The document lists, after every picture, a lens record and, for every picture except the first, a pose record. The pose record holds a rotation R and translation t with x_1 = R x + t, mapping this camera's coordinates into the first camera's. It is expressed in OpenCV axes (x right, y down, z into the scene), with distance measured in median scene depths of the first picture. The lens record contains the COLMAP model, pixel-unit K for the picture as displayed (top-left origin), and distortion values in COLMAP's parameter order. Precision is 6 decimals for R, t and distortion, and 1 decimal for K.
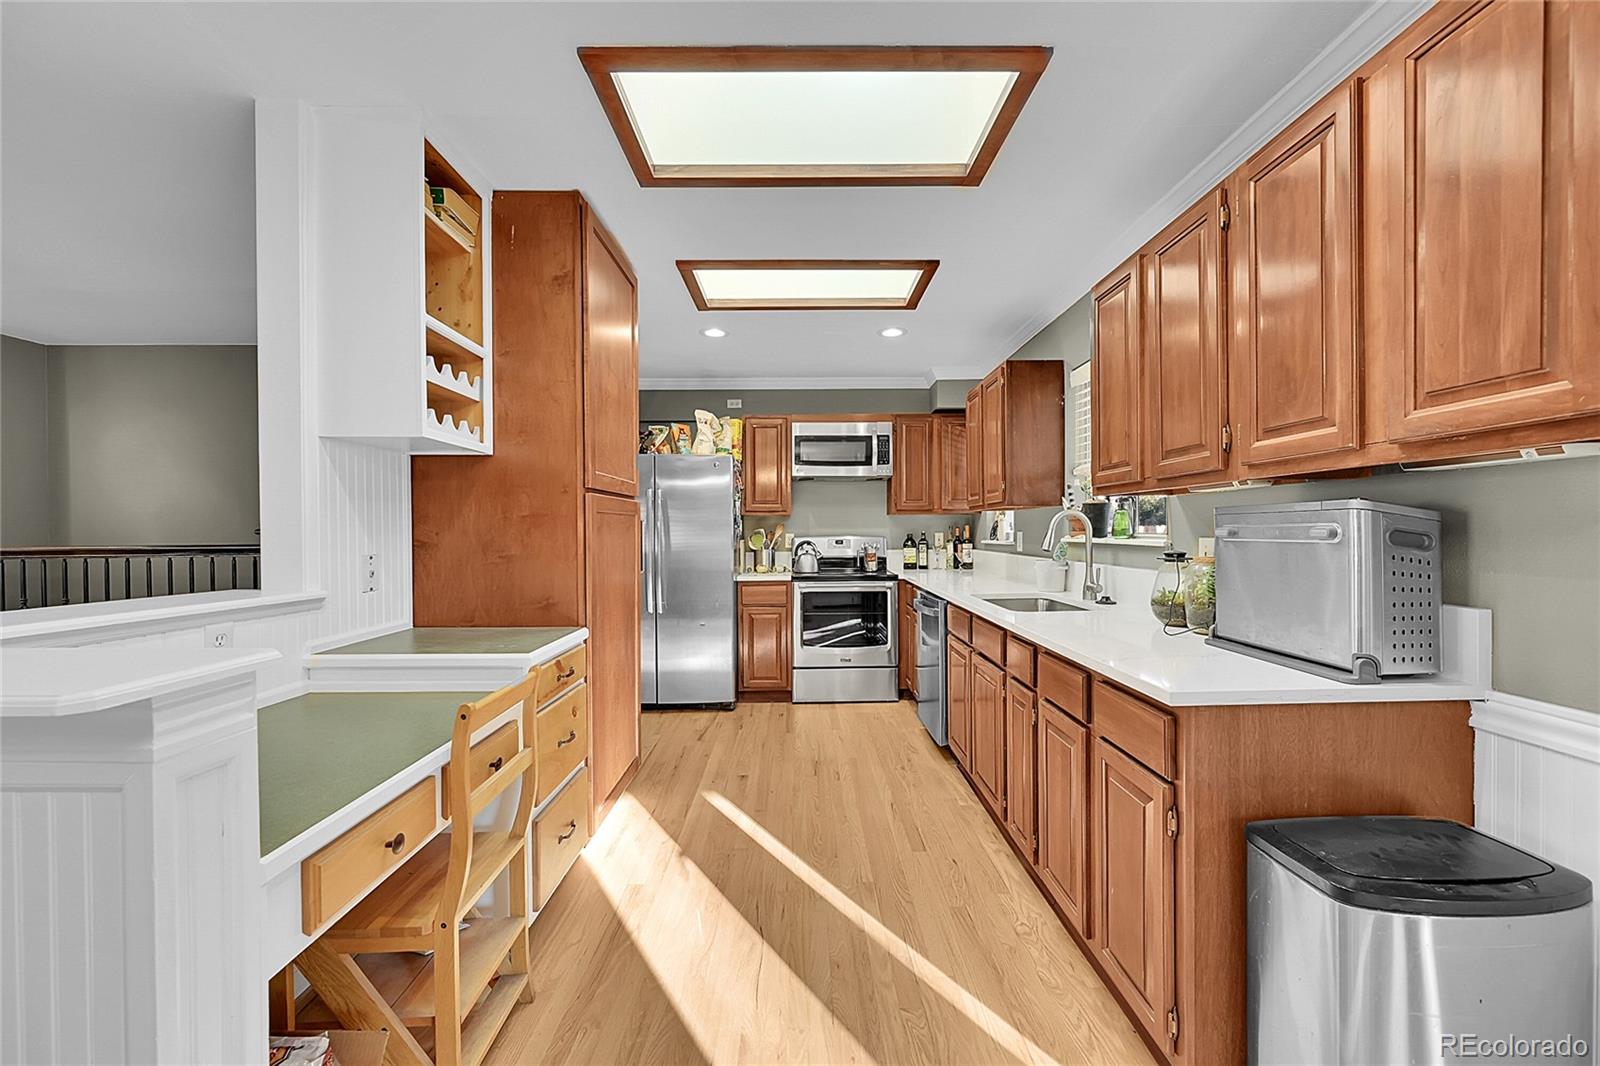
lens RADIAL K [[628.0, 0, 806.9], [0, 628.0, 539.2], [0, 0, 1]] dist [-0.004227, 0.000771]
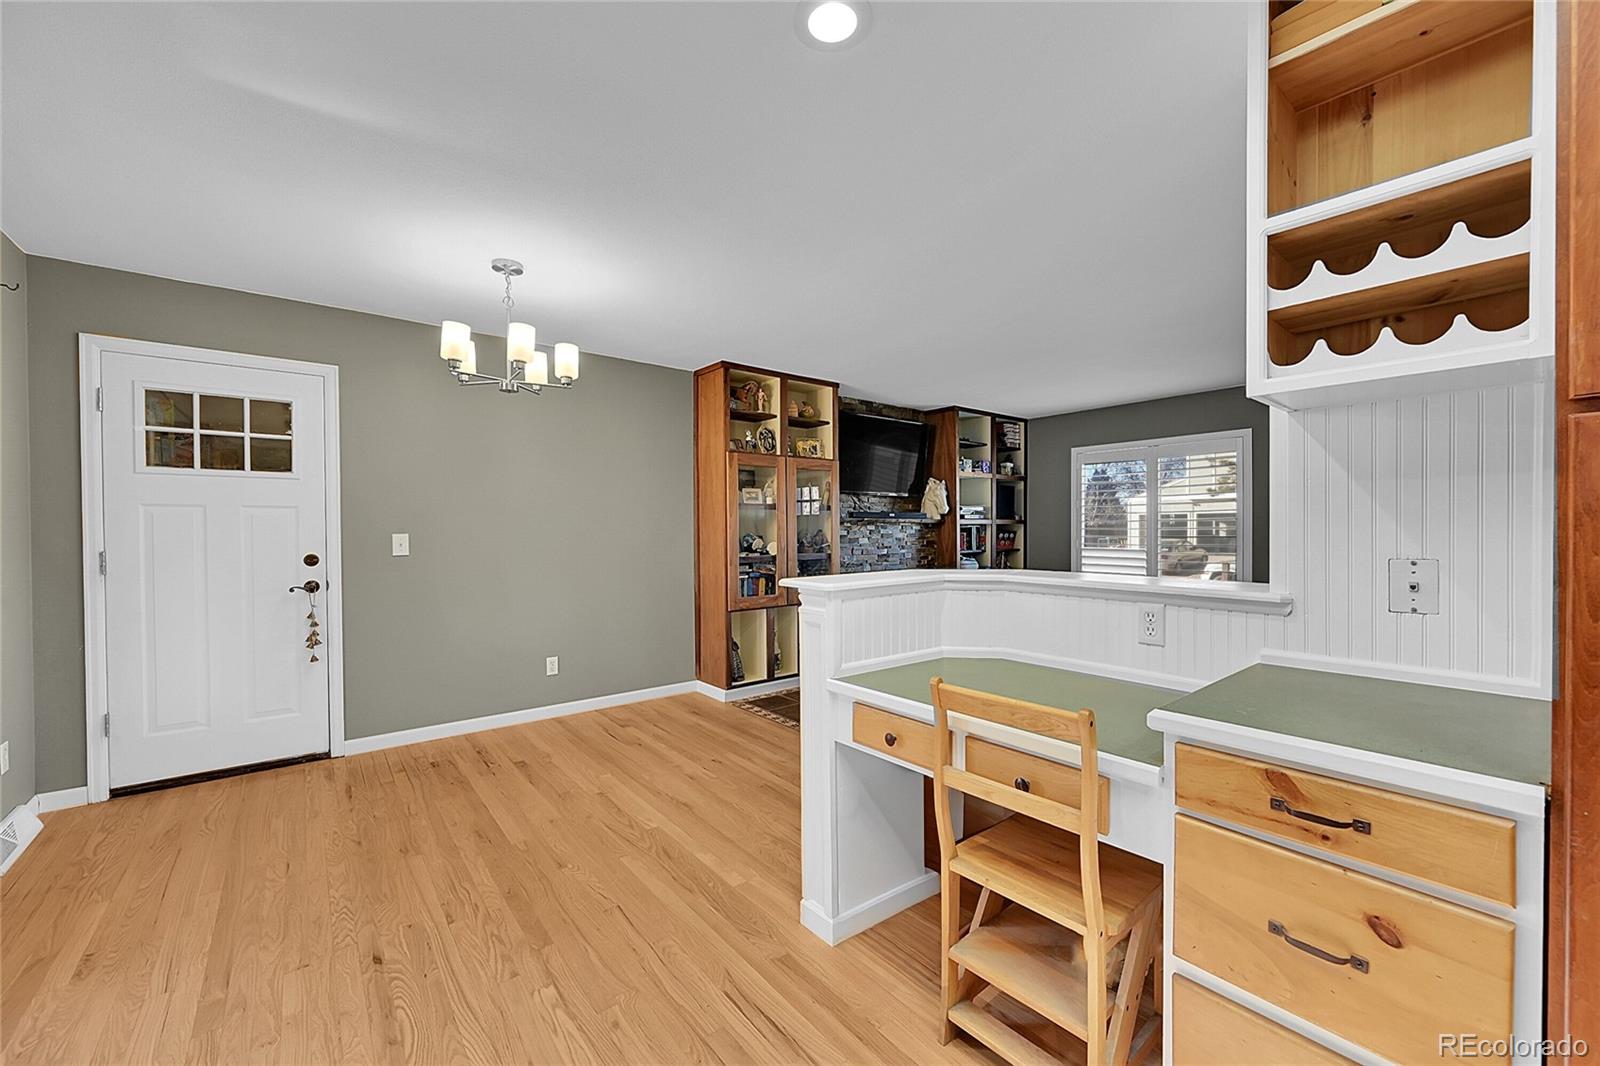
lens RADIAL K [[628.0, 0, 807.1], [0, 628.0, 536.6], [0, 0, 1]] dist [-0.004227, 0.000771]
pose [[-0.782971, 0.018140, -0.621793, 0.171994], [0.002051, 0.999645, 0.026580, -0.013008], [0.622055, 0.019536, -0.782730, 0.841012]]
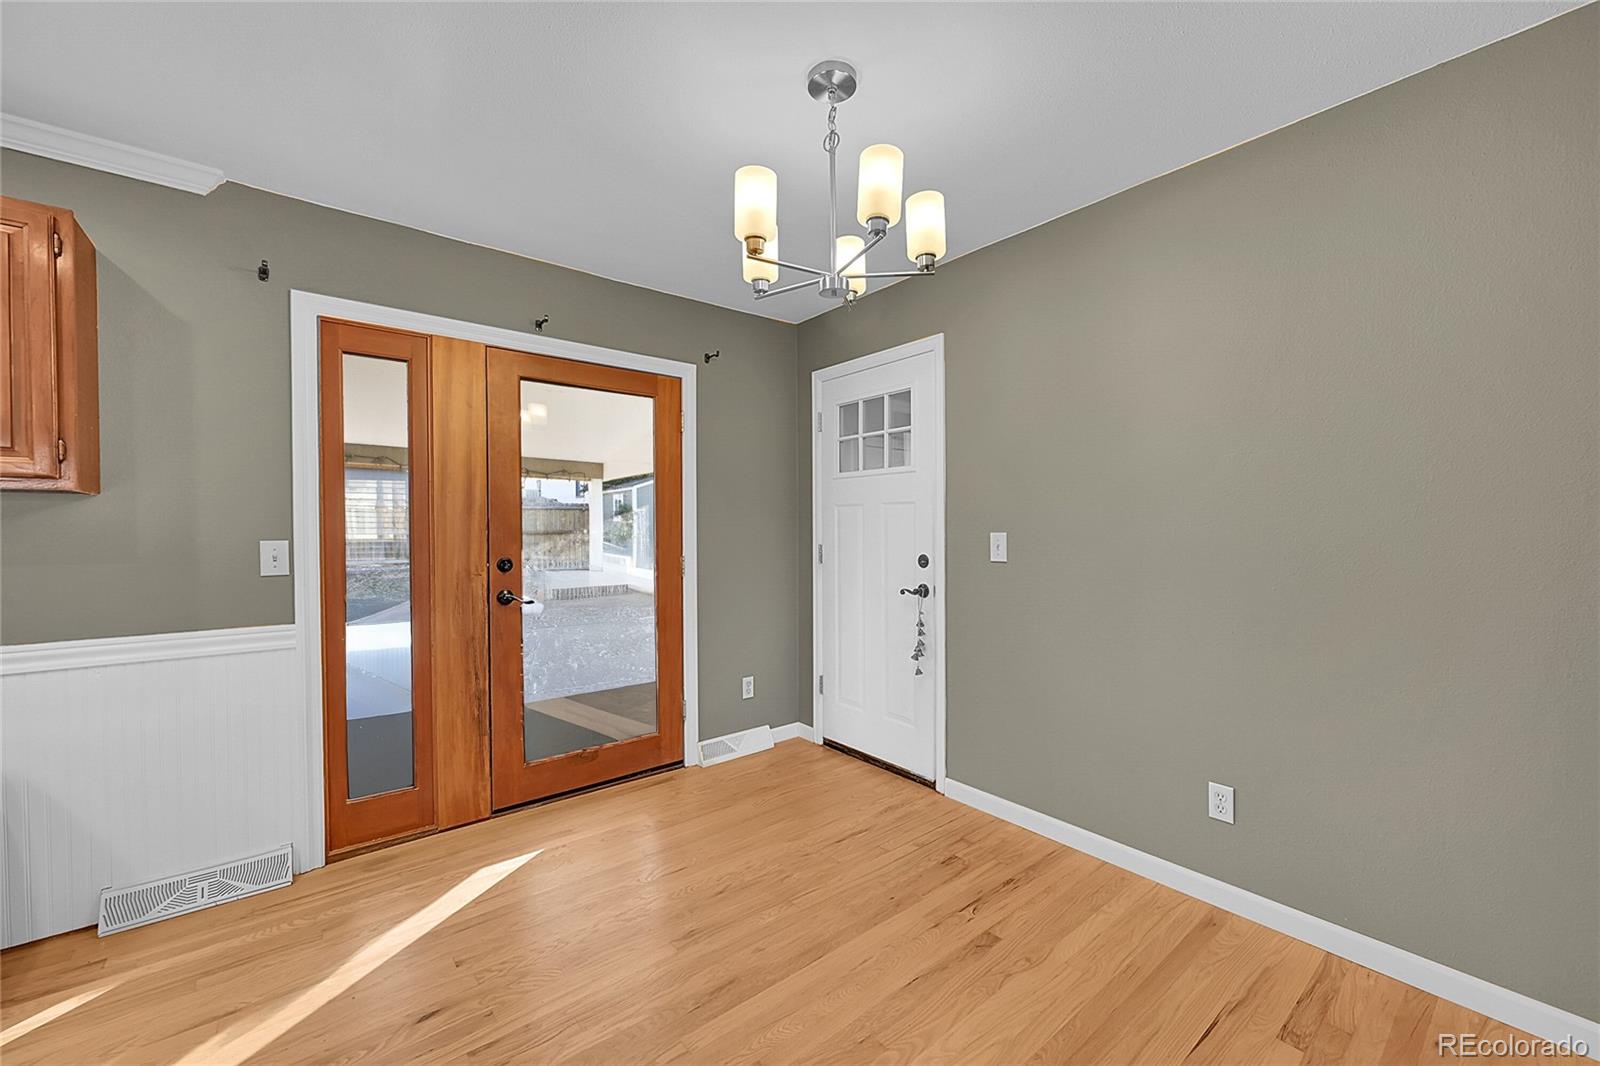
lens RADIAL K [[628.0, 0, 805.6], [0, 628.0, 540.6], [0, 0, 1]] dist [-0.004227, 0.000771]
pose [[-0.621308, -0.004212, 0.783555, -0.572537], [0.018110, 0.999641, 0.019734, 0.002820], [-0.783357, 0.026451, -0.621009, 0.107543]]
